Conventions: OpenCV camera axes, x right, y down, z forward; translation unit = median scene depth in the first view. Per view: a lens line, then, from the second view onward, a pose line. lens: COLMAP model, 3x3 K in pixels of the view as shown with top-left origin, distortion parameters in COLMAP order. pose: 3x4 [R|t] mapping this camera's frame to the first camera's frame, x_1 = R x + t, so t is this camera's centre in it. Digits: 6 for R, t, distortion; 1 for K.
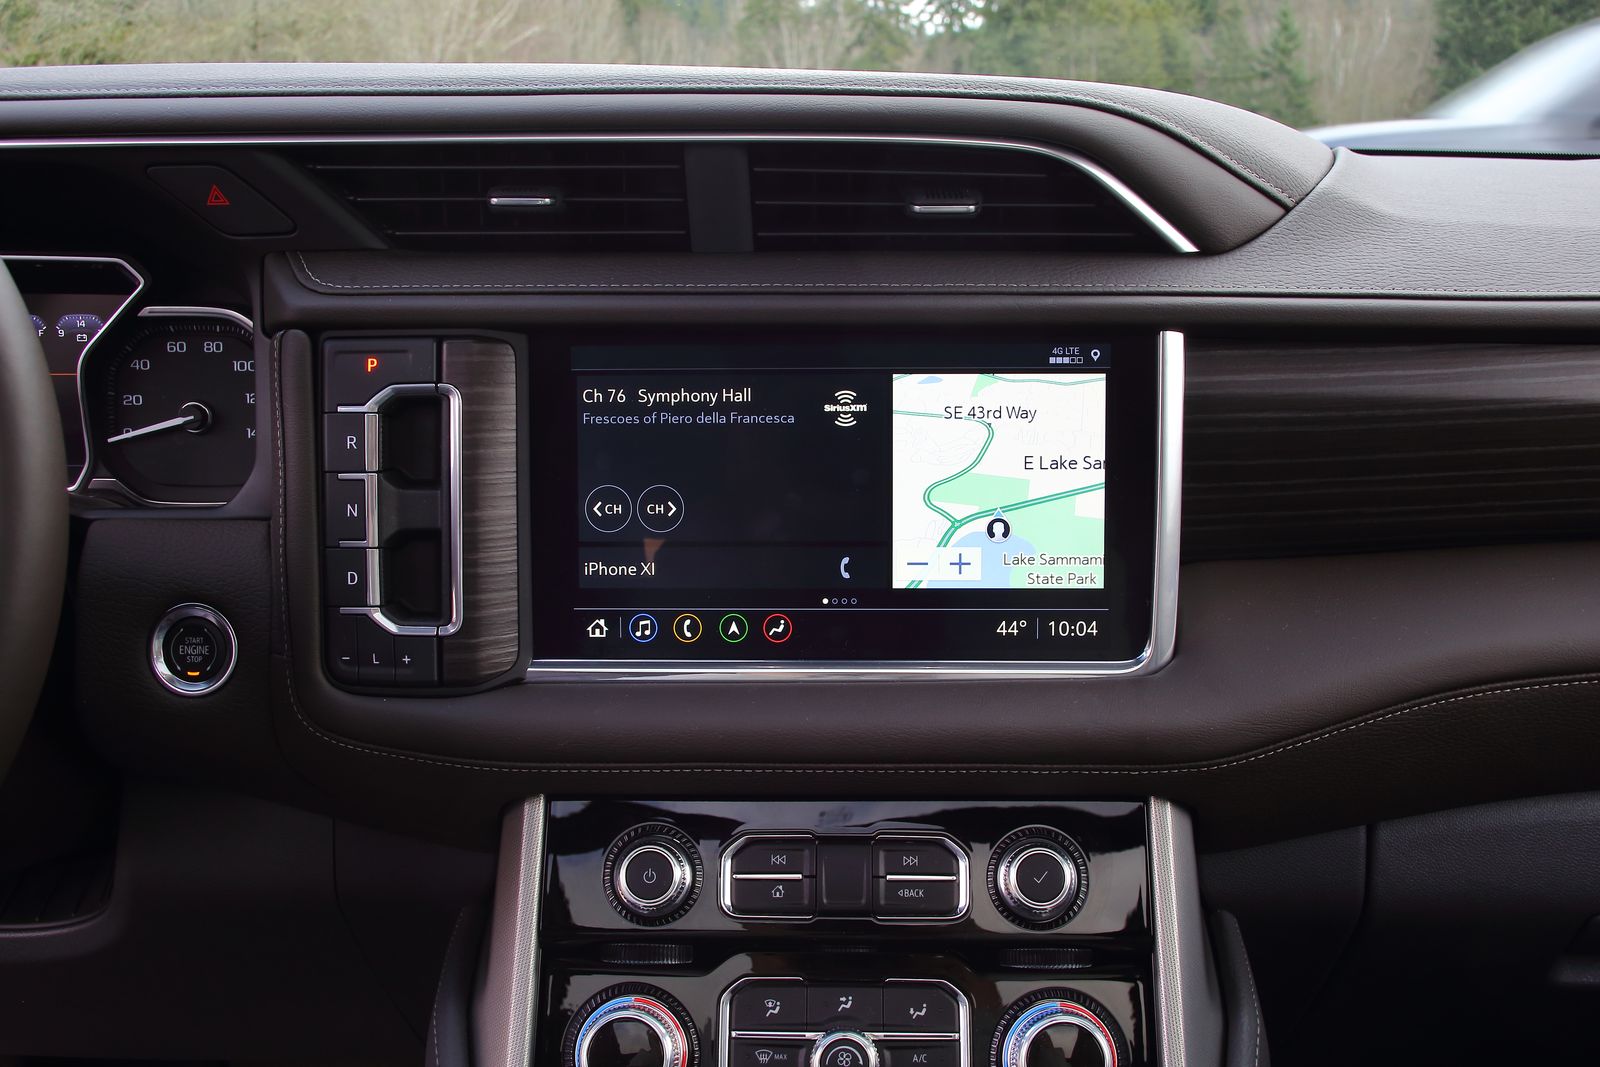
lens RADIAL K [[1507.2, 0, 805.2], [0, 1507.2, 527.8], [0, 0, 1]] dist [-0.038749, 0.000000]
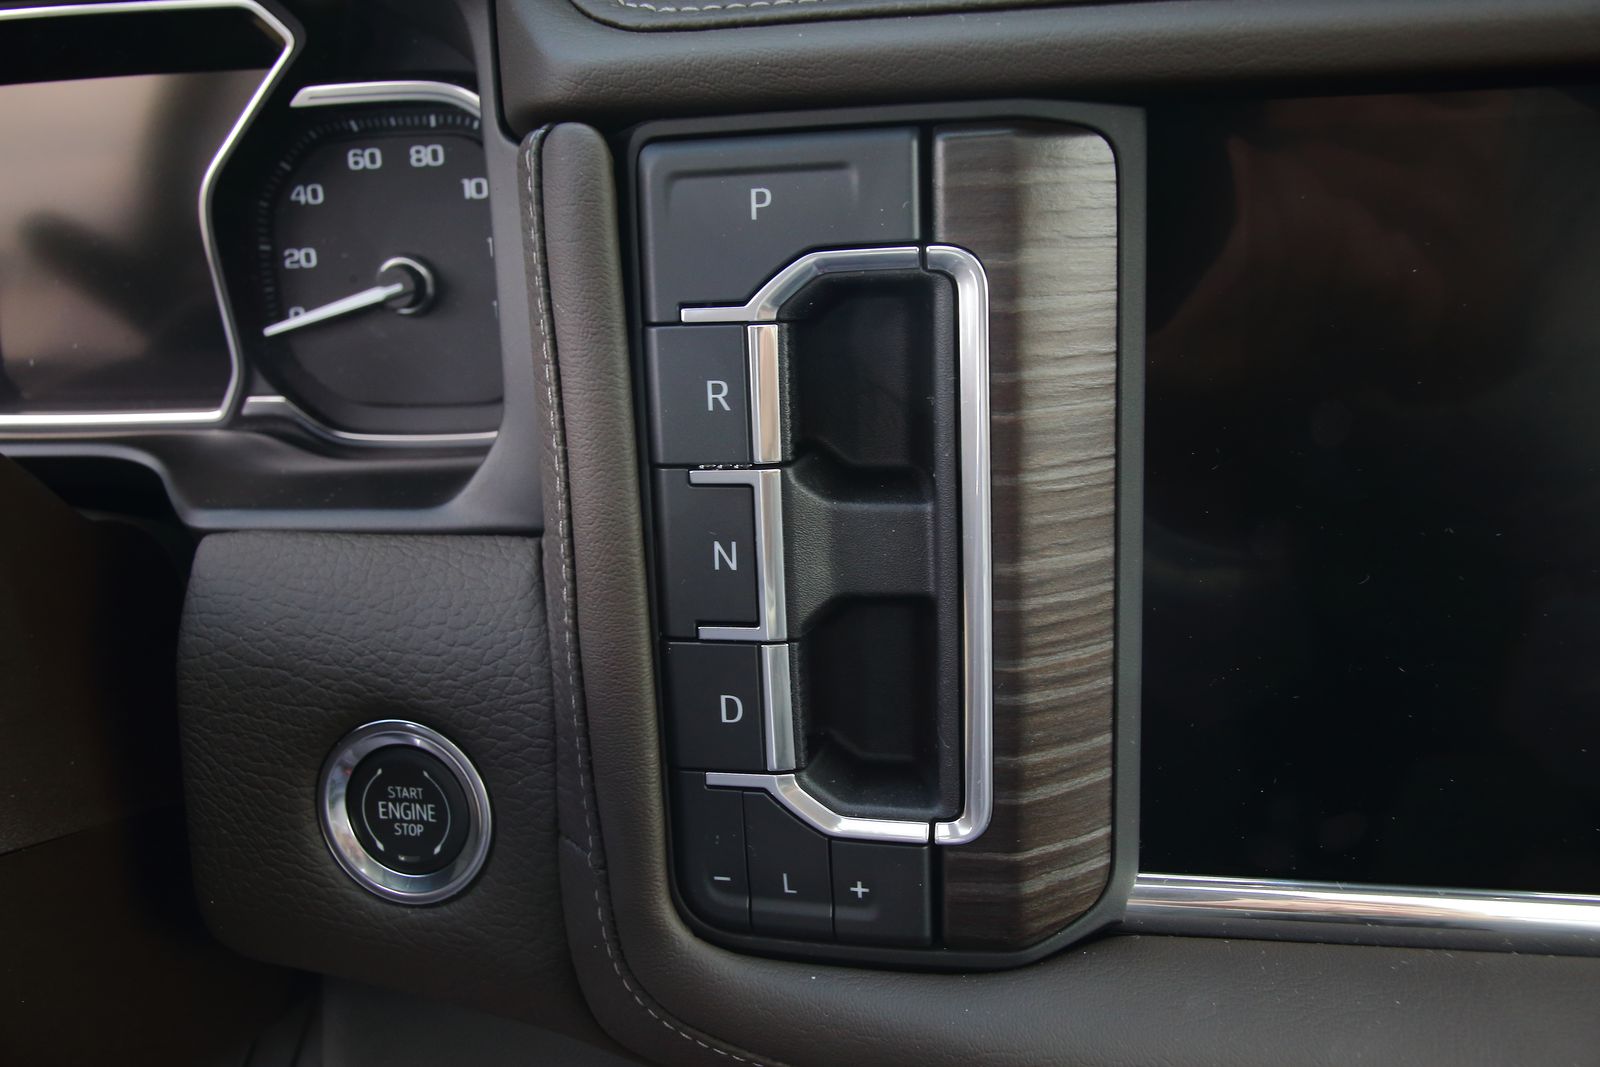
lens RADIAL K [[1507.2, 0, 797.0], [0, 1507.2, 540.8], [0, 0, 1]] dist [-0.038749, 0.000000]
pose [[0.982944, -0.001507, -0.183901, -0.202323], [0.031644, 0.986439, 0.161051, -0.083017], [0.181164, -0.164124, 0.969661, 0.589096]]
